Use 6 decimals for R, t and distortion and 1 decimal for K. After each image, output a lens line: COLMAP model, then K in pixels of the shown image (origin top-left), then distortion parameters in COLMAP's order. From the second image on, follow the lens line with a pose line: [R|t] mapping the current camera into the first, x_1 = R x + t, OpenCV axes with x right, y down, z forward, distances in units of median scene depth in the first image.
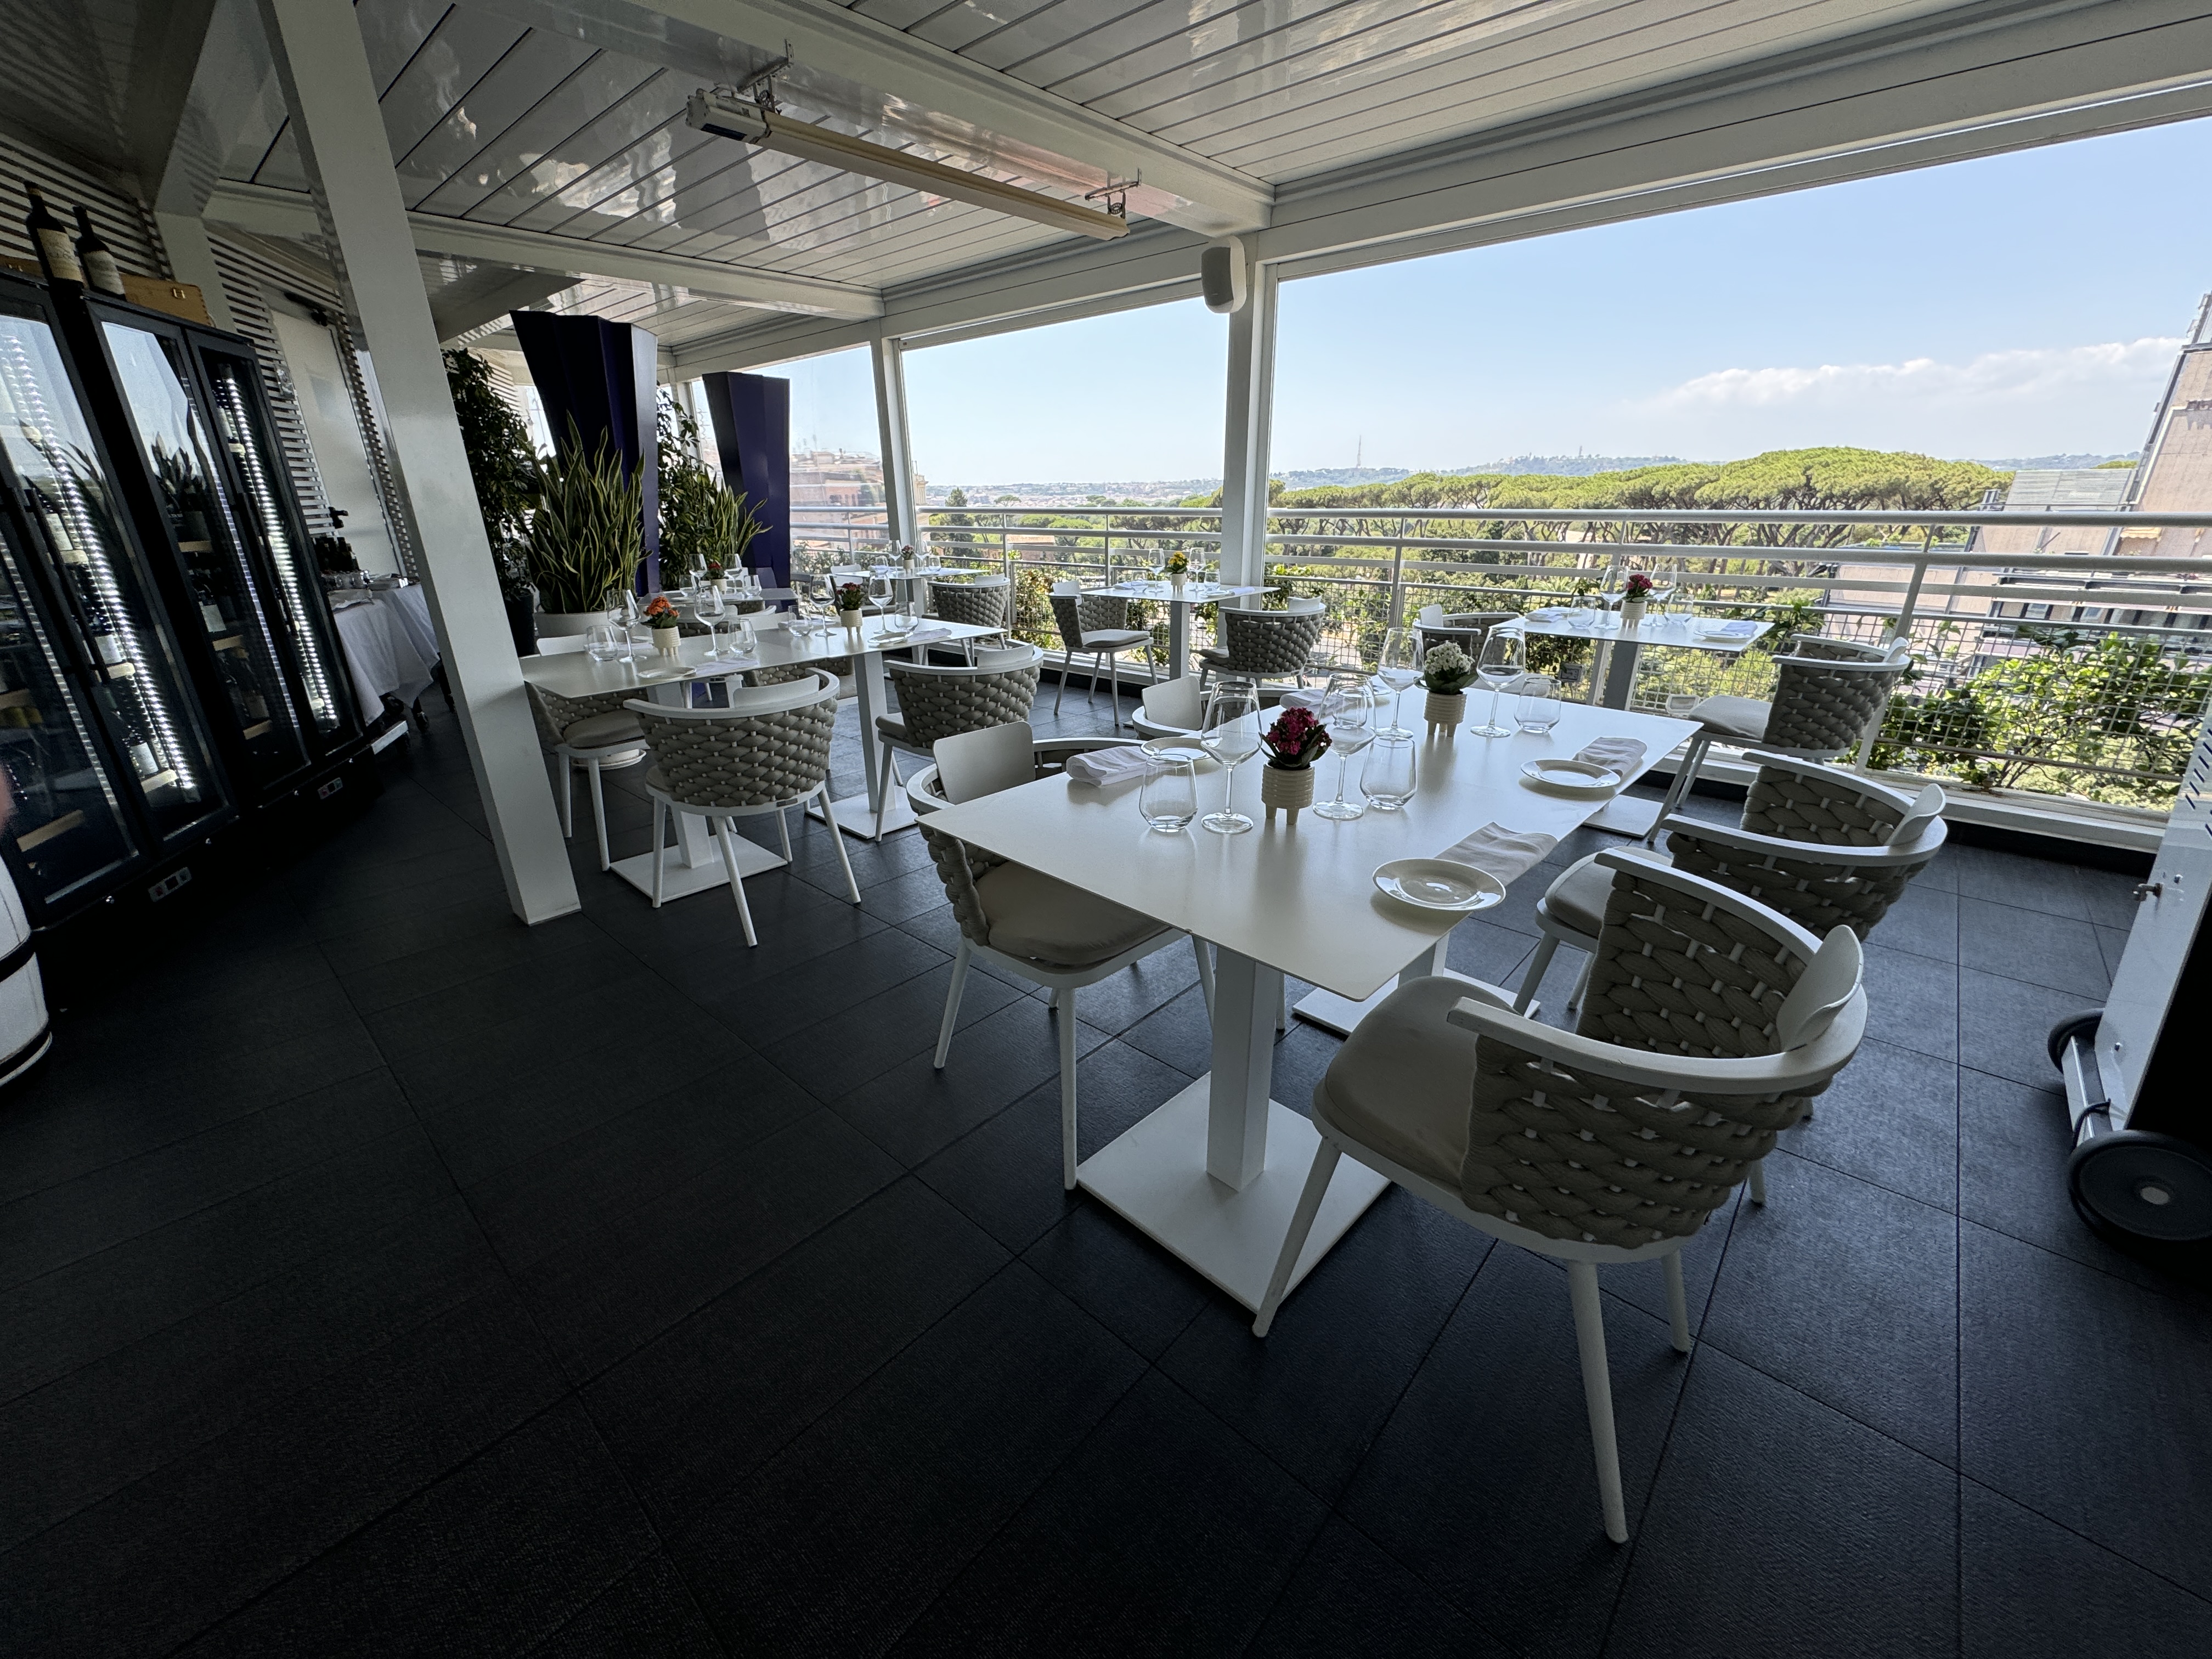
lens RADIAL K [[883.5, 0, 1104.2], [0, 883.5, 825.8], [0, 0, 1]] dist [-0.002834, 0.000435]
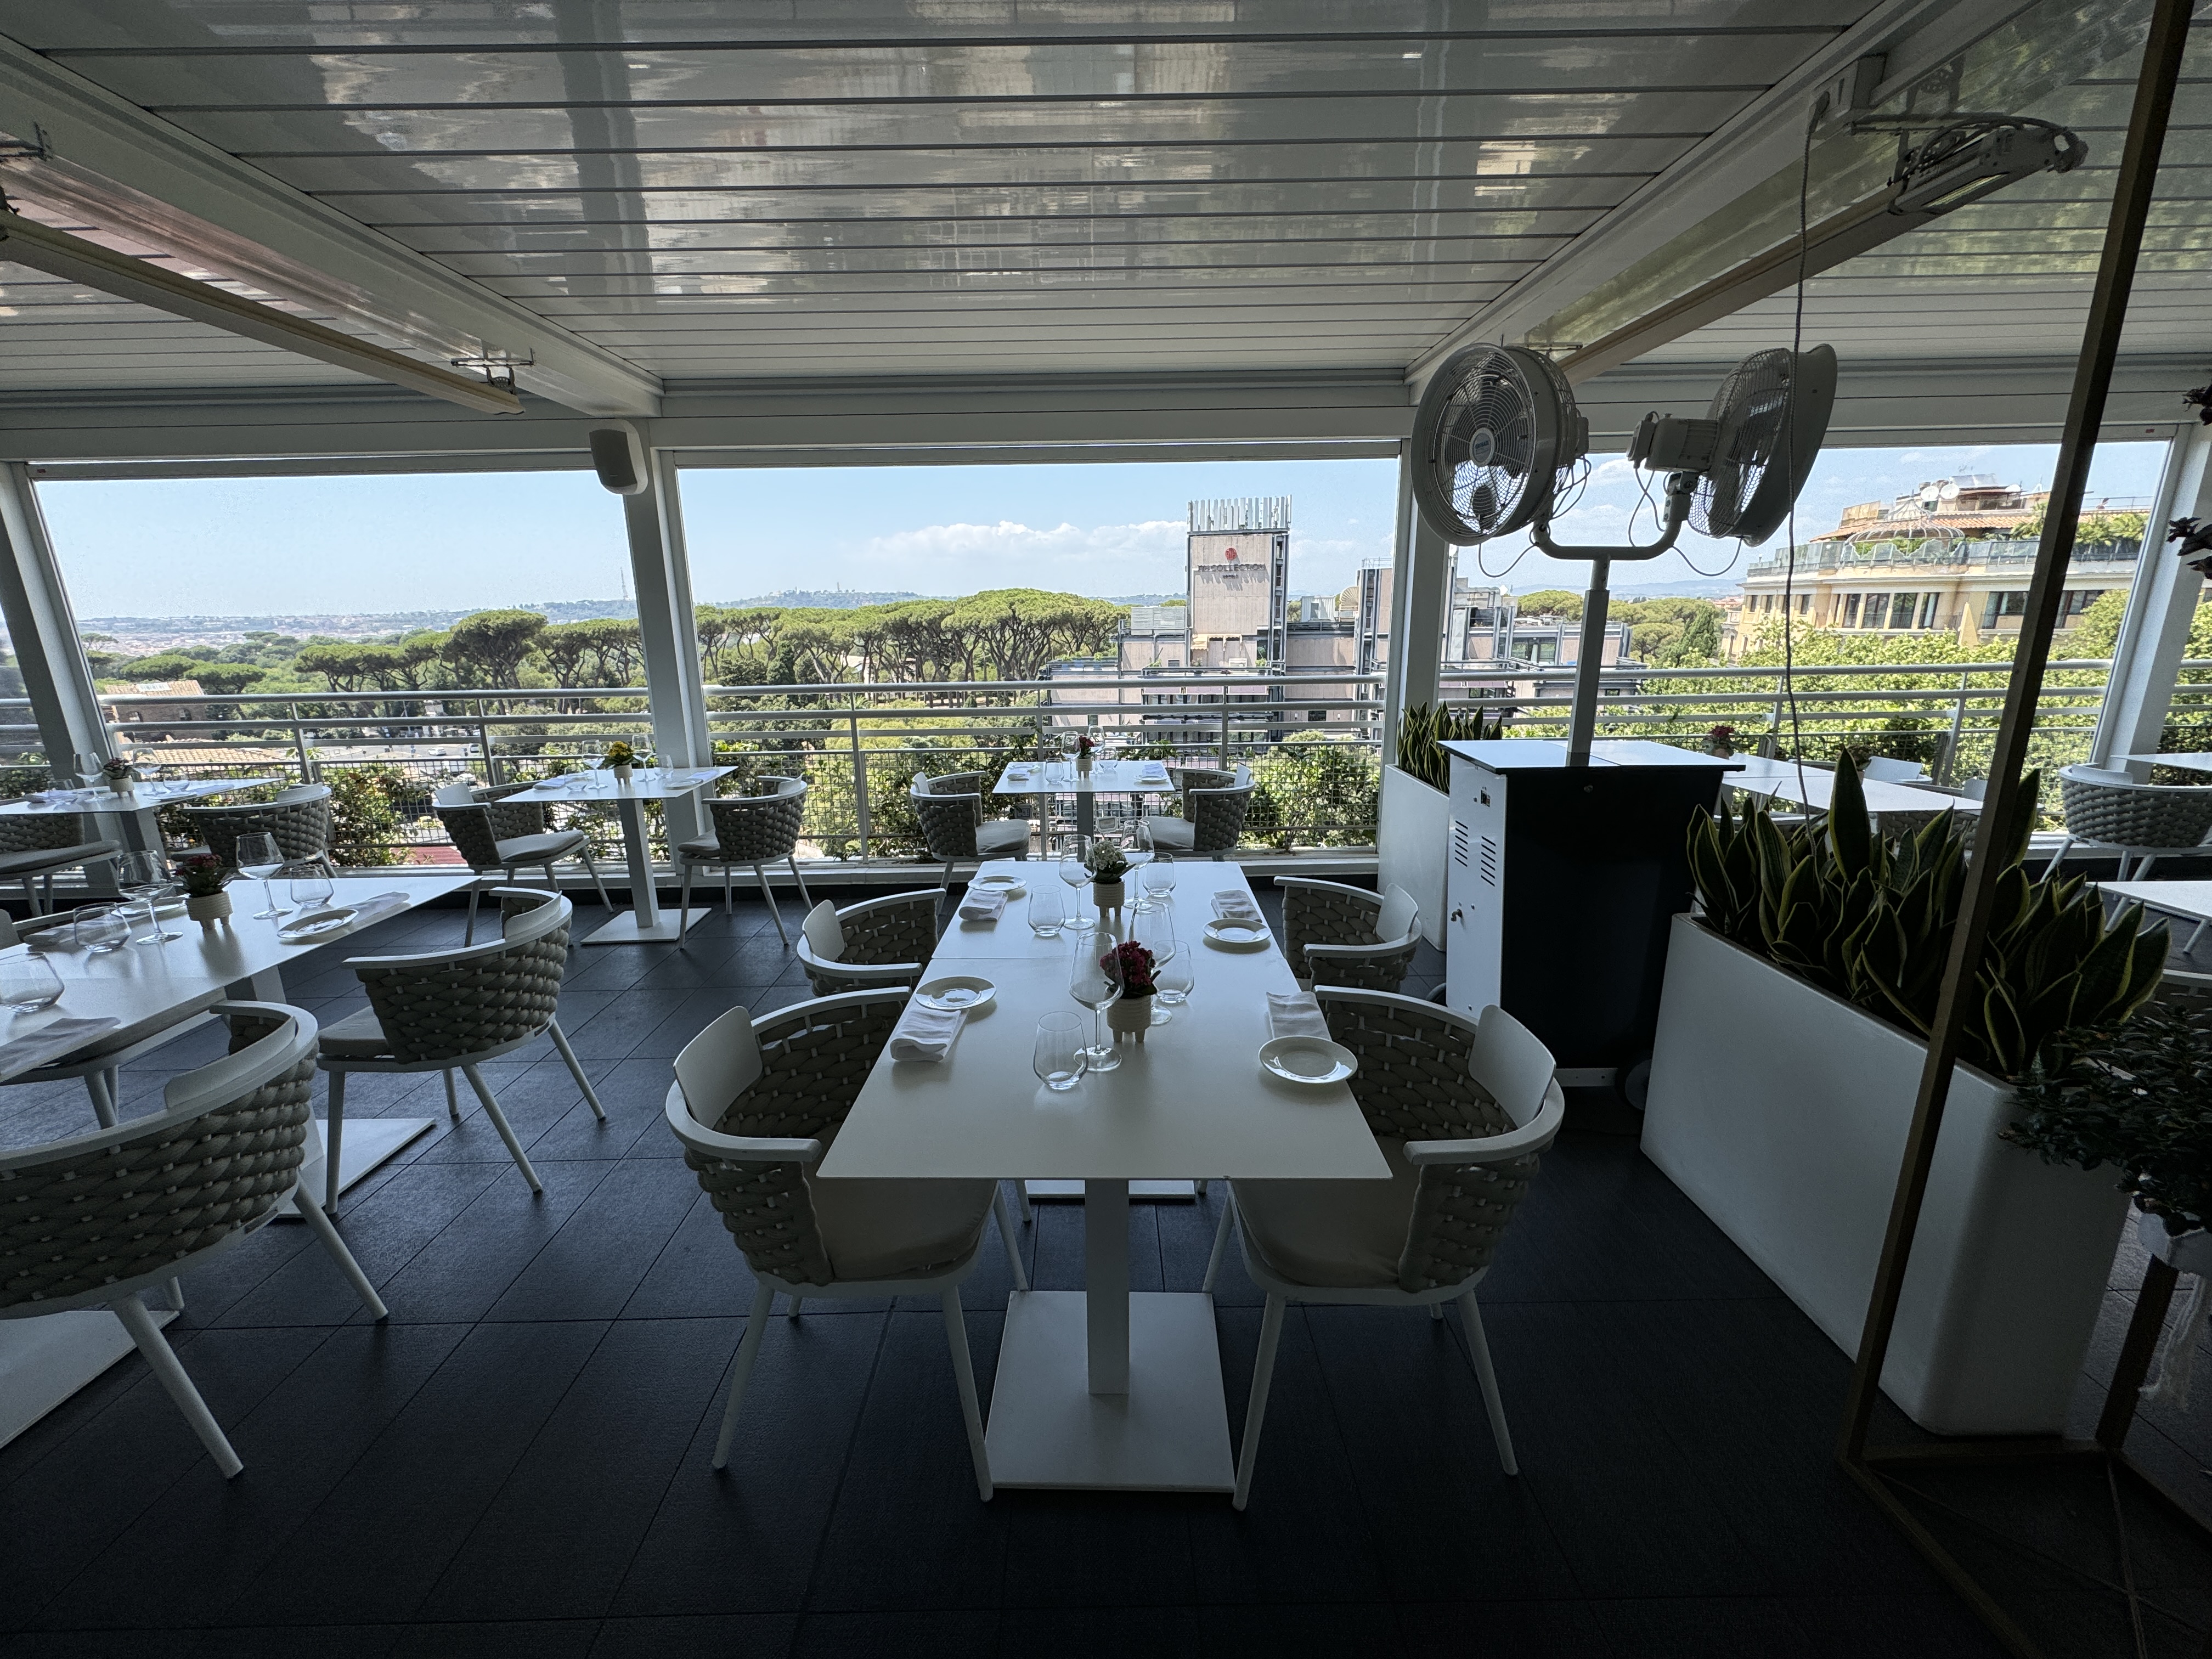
lens RADIAL K [[883.5, 0, 1104.2], [0, 883.5, 825.8], [0, 0, 1]] dist [-0.002834, 0.000435]
pose [[0.735782, -0.160727, 0.657869, -0.169787], [0.247916, 0.967922, -0.040799, -0.076272], [-0.630209, 0.193115, 0.752026, 0.039404]]
